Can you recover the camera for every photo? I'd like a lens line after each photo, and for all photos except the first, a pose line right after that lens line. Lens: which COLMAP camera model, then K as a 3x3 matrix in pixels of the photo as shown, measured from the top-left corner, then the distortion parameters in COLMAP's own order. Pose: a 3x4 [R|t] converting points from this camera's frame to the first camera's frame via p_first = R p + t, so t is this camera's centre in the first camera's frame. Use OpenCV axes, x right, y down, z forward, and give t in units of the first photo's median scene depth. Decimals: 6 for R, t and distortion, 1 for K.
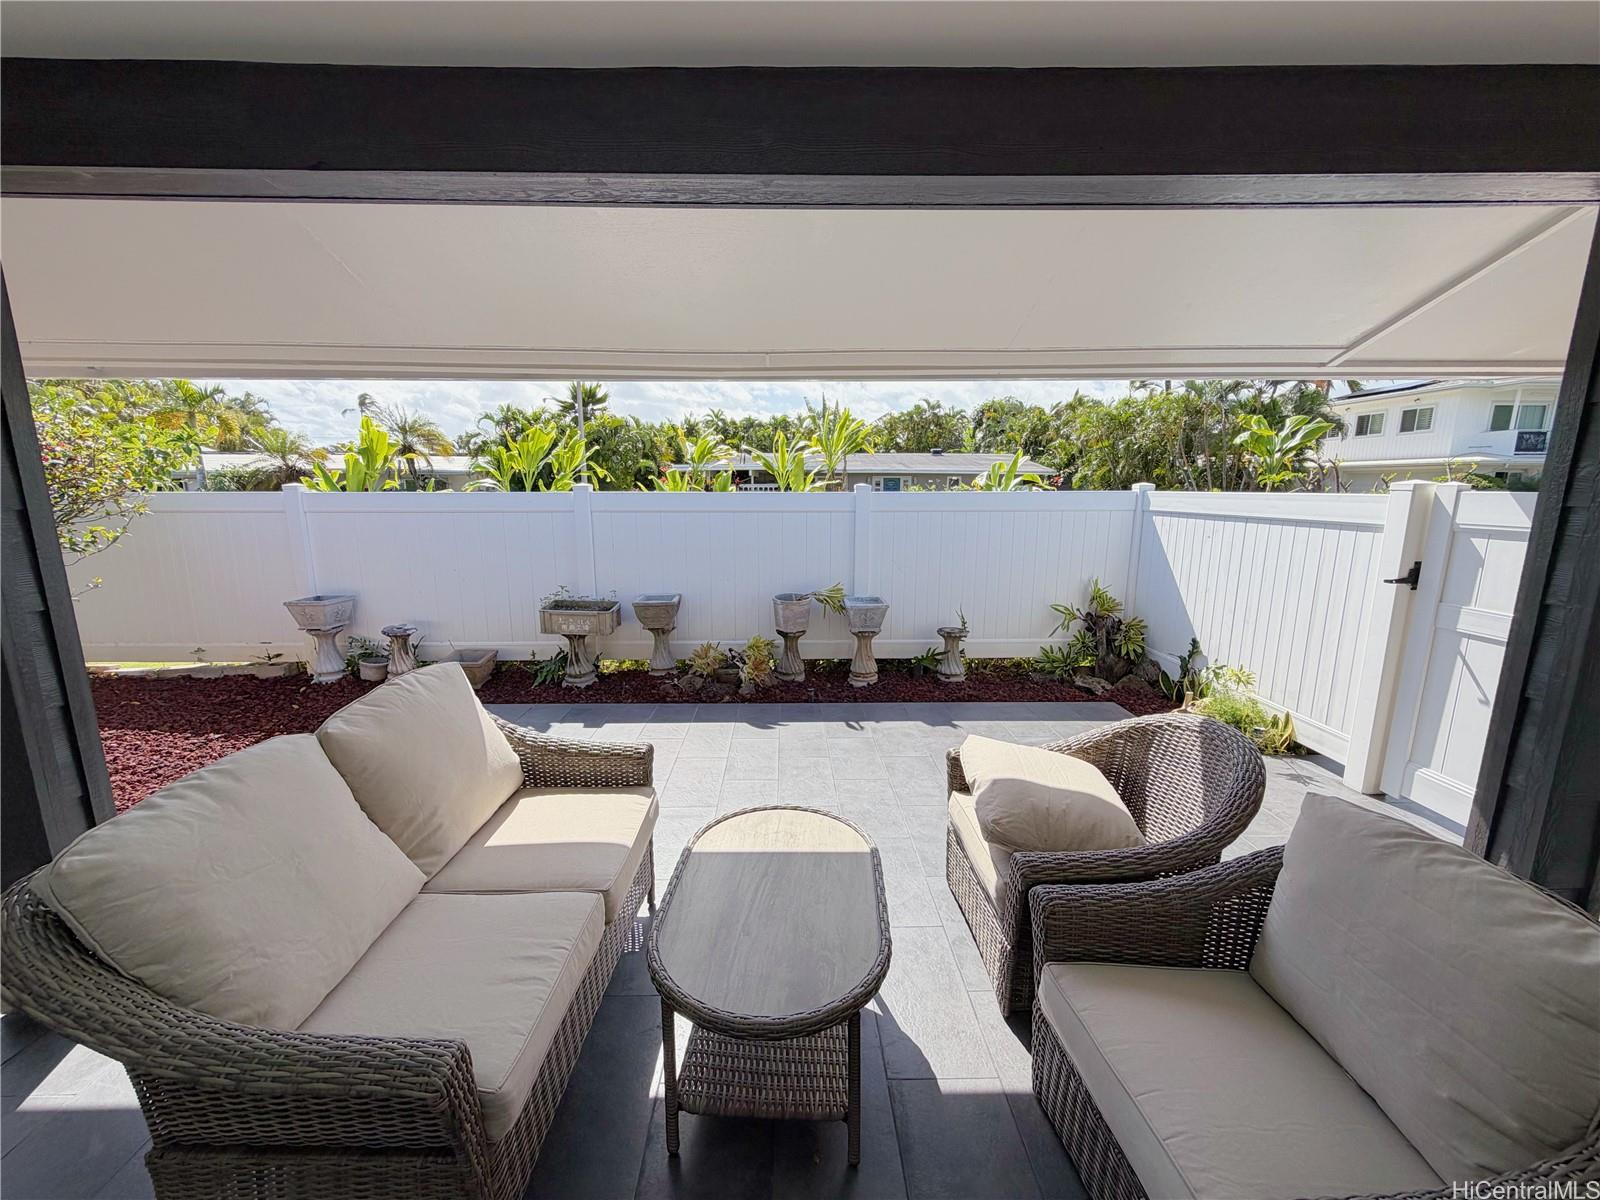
lens RADIAL K [[638.7, 0, 800.3], [0, 638.7, 605.7], [0, 0, 1]] dist [-0.001691, -0.000469]
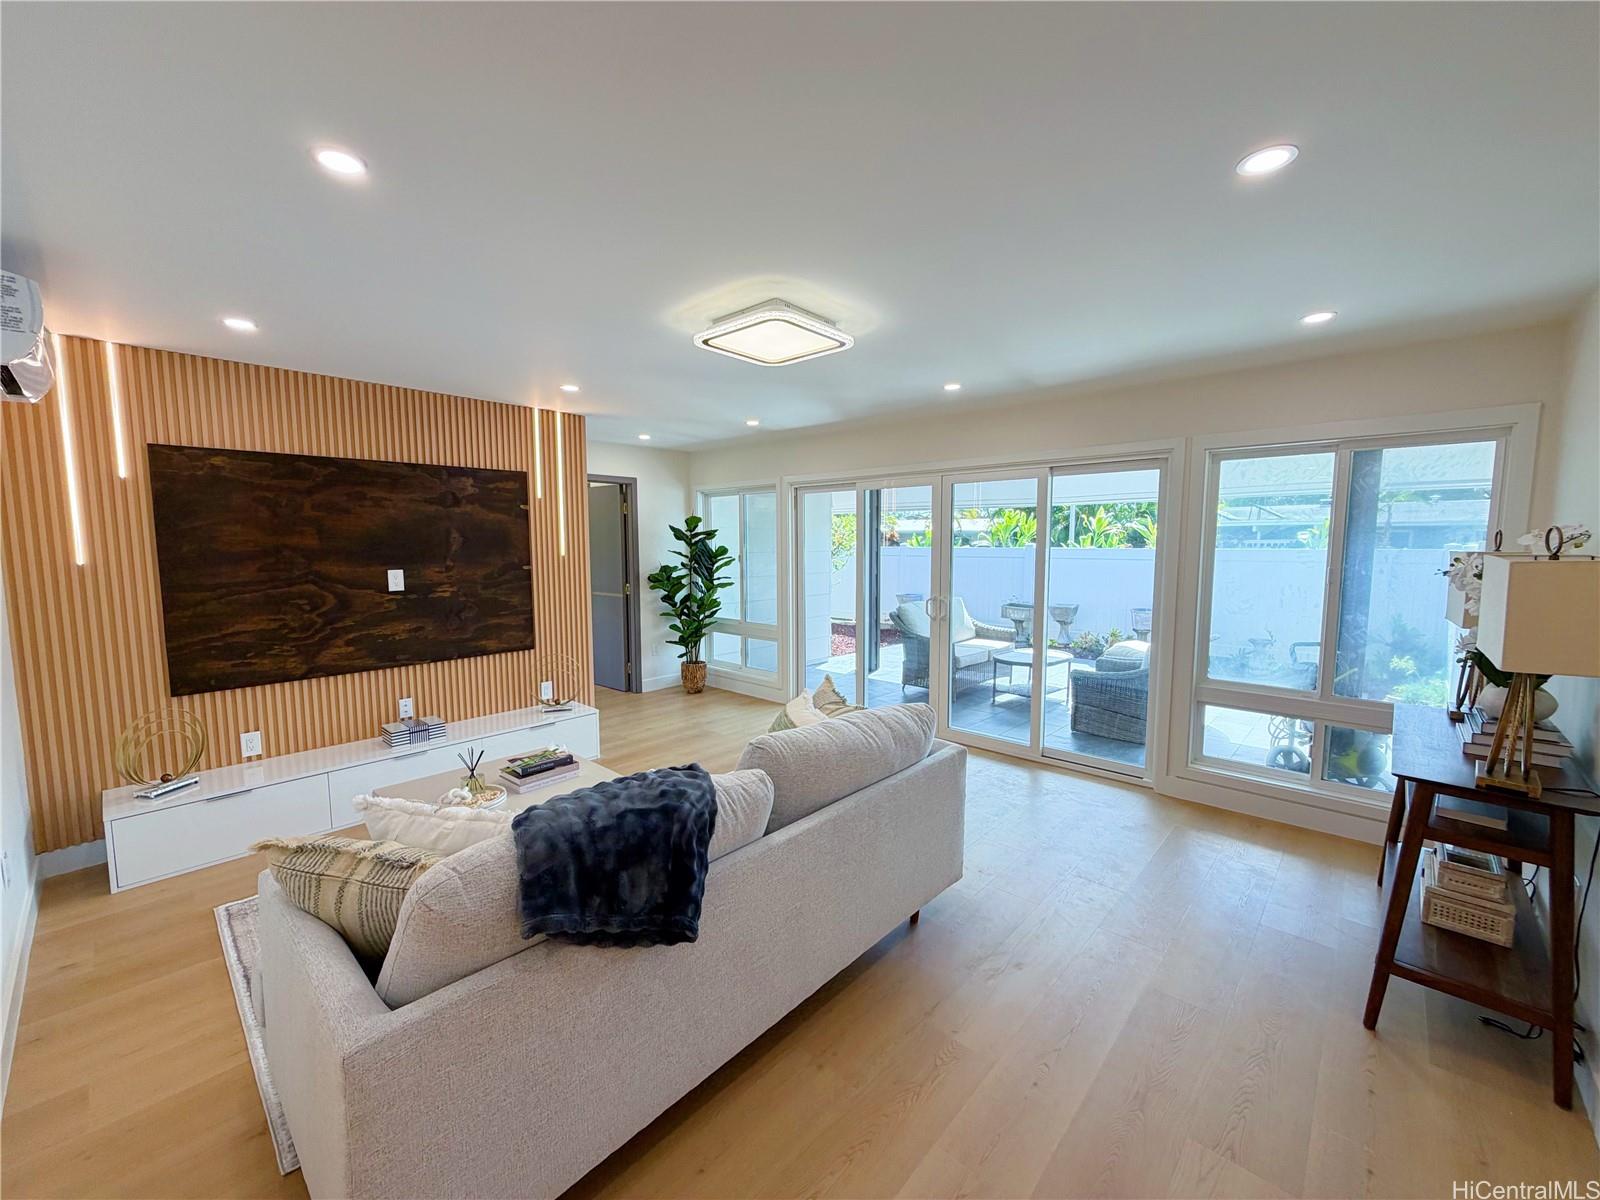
lens RADIAL K [[638.7, 0, 800.7], [0, 638.7, 599.1], [0, 0, 1]] dist [-0.001691, -0.000469]
pose [[0.725768, 0.059088, -0.685397, 0.122850], [-0.124203, 0.991187, -0.046069, 0.038355], [0.676634, 0.118564, 0.726711, -0.213327]]
